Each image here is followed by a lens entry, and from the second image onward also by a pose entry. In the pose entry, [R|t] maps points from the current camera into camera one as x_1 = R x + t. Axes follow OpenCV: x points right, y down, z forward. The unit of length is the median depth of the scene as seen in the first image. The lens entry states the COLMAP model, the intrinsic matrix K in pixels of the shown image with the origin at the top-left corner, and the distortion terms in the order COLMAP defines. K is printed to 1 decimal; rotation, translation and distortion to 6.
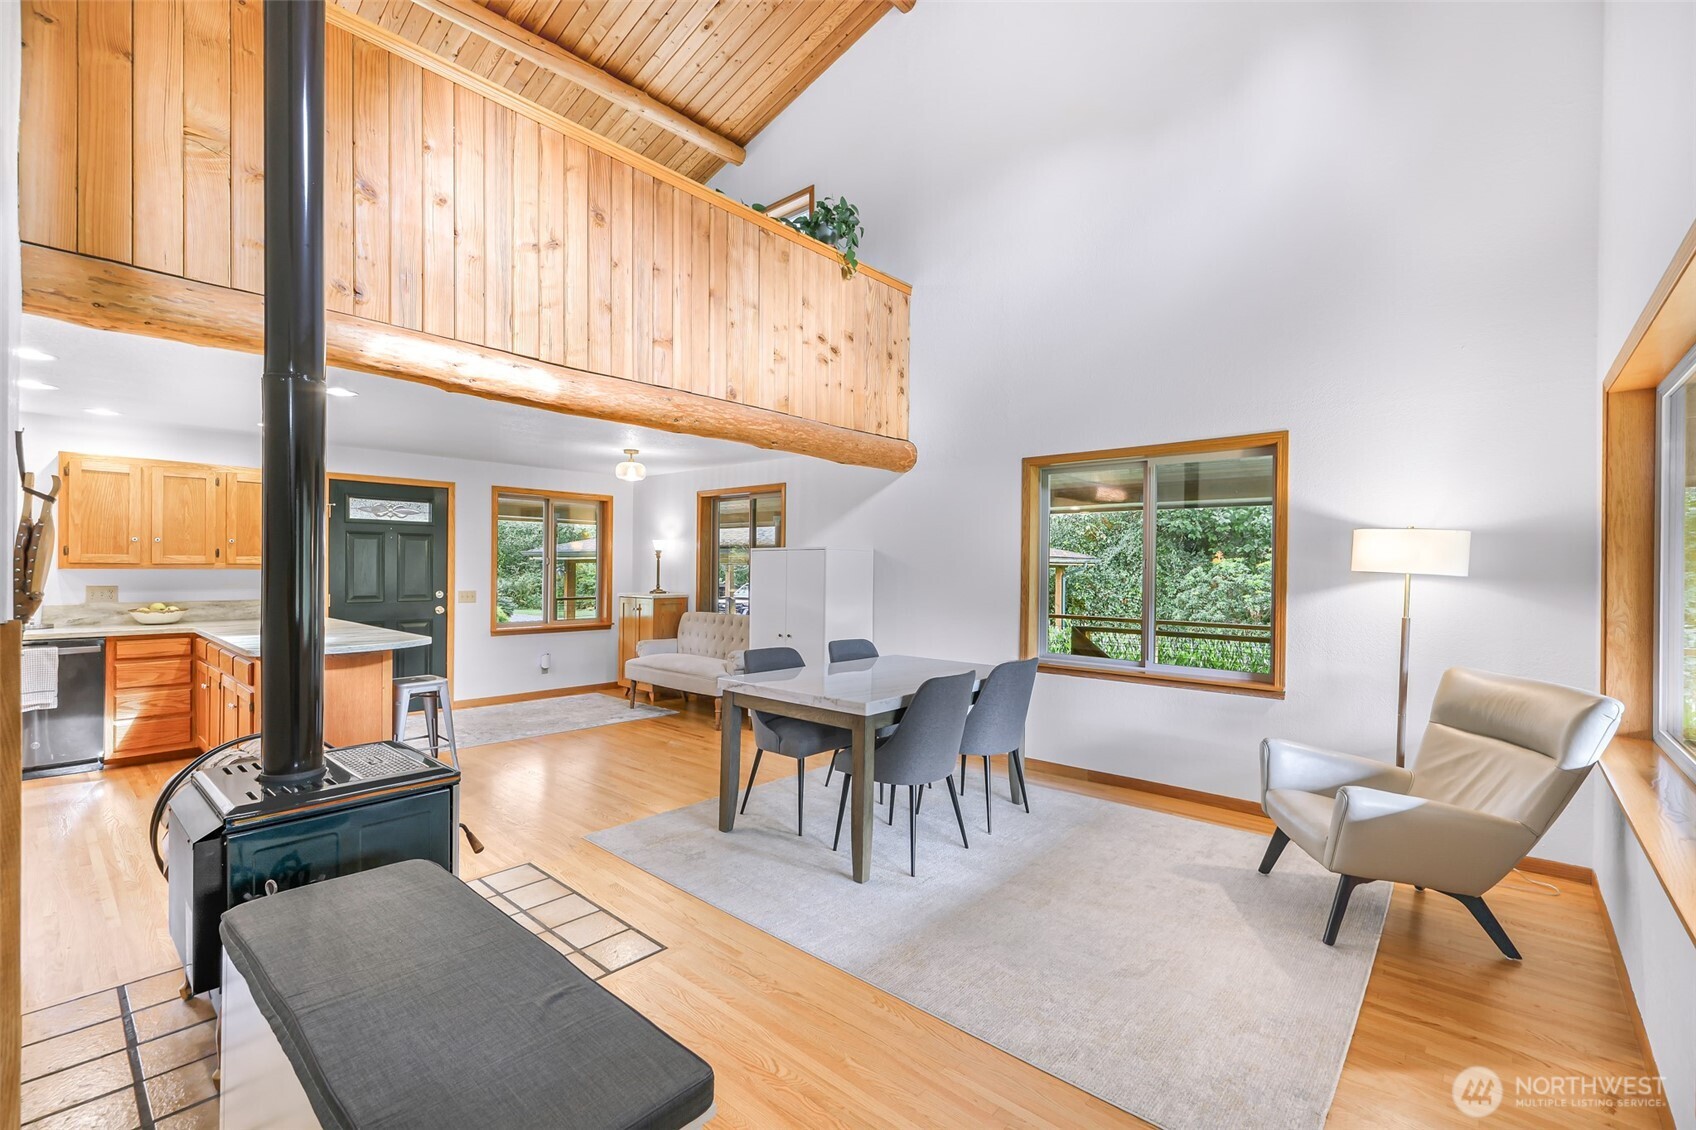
lens RADIAL K [[735.0, 0, 848.0], [0, 735.0, 565.0], [0, 0, 1]] dist [-0.002168, 0.000116]
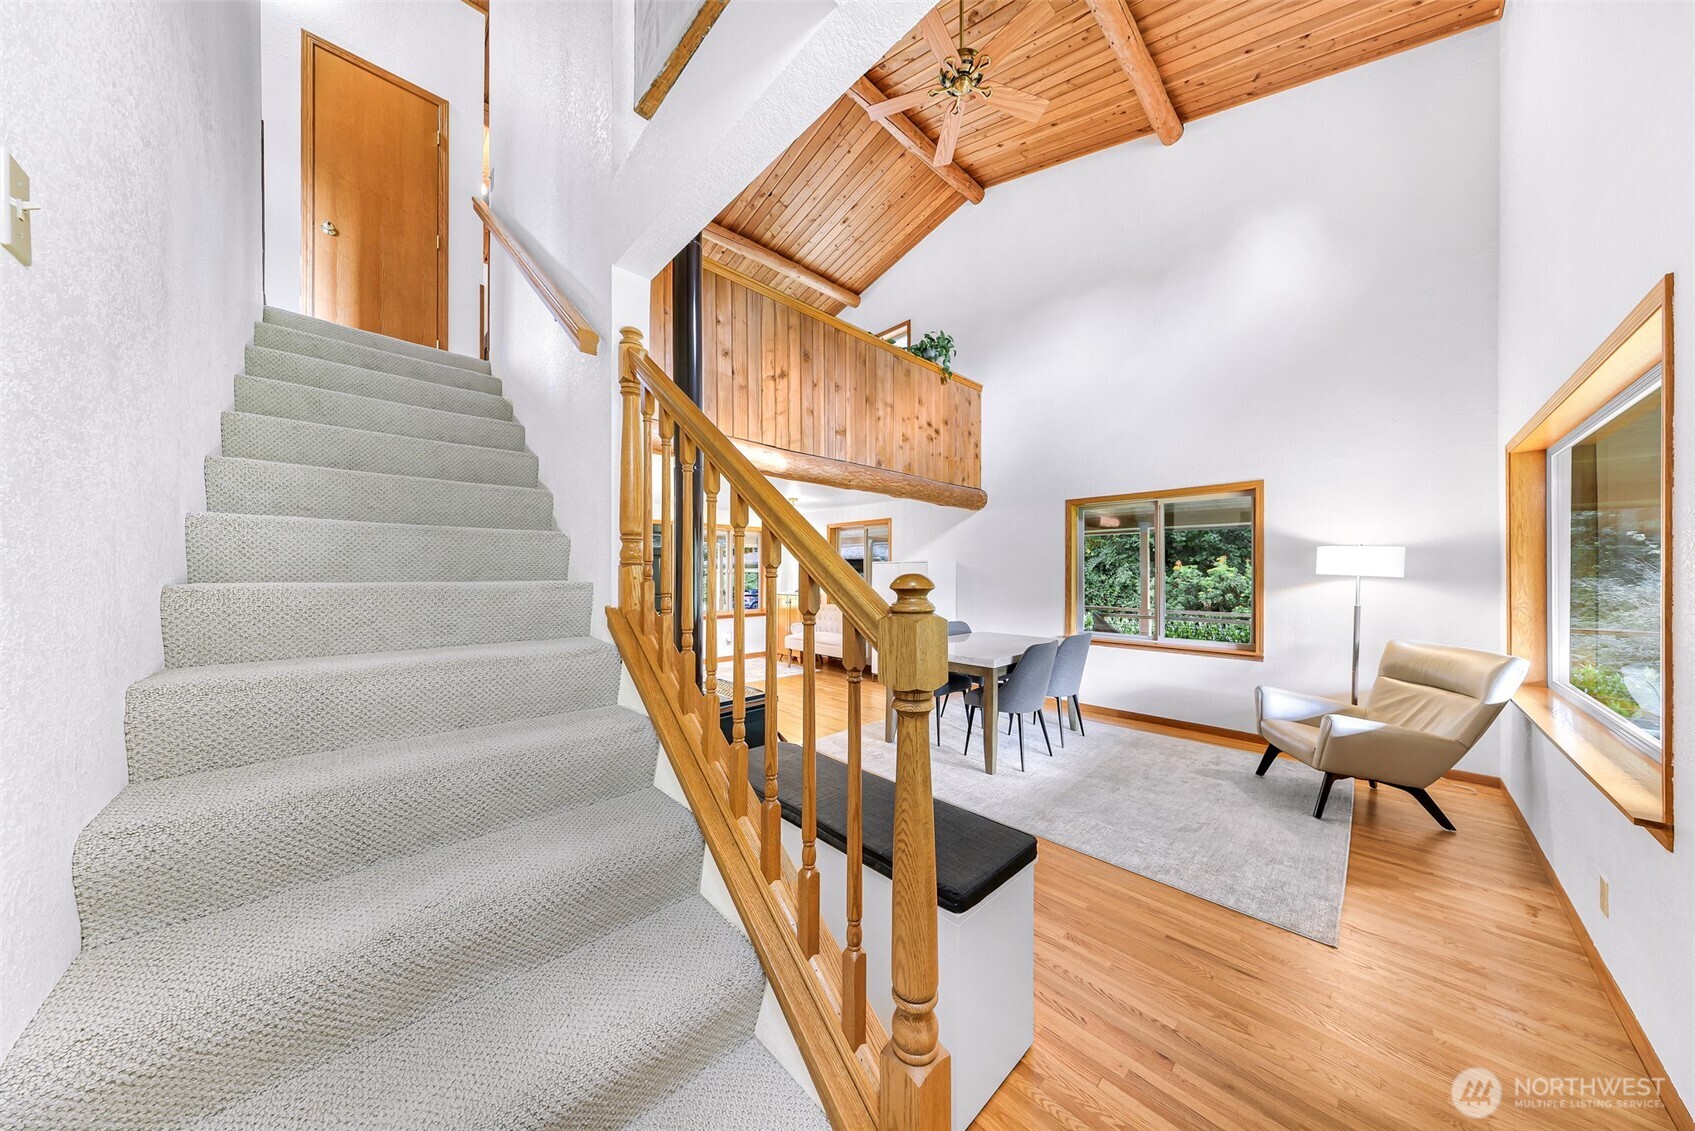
lens RADIAL K [[519.4, 0, 847.6], [0, 519.4, 569.4], [0, 0, 1]] dist [0.000334, -0.000038]
pose [[0.996792, -0.007863, -0.079649, -0.173382], [0.007374, 0.999952, -0.006437, -0.002370], [0.079696, 0.005829, 0.996802, -0.122299]]
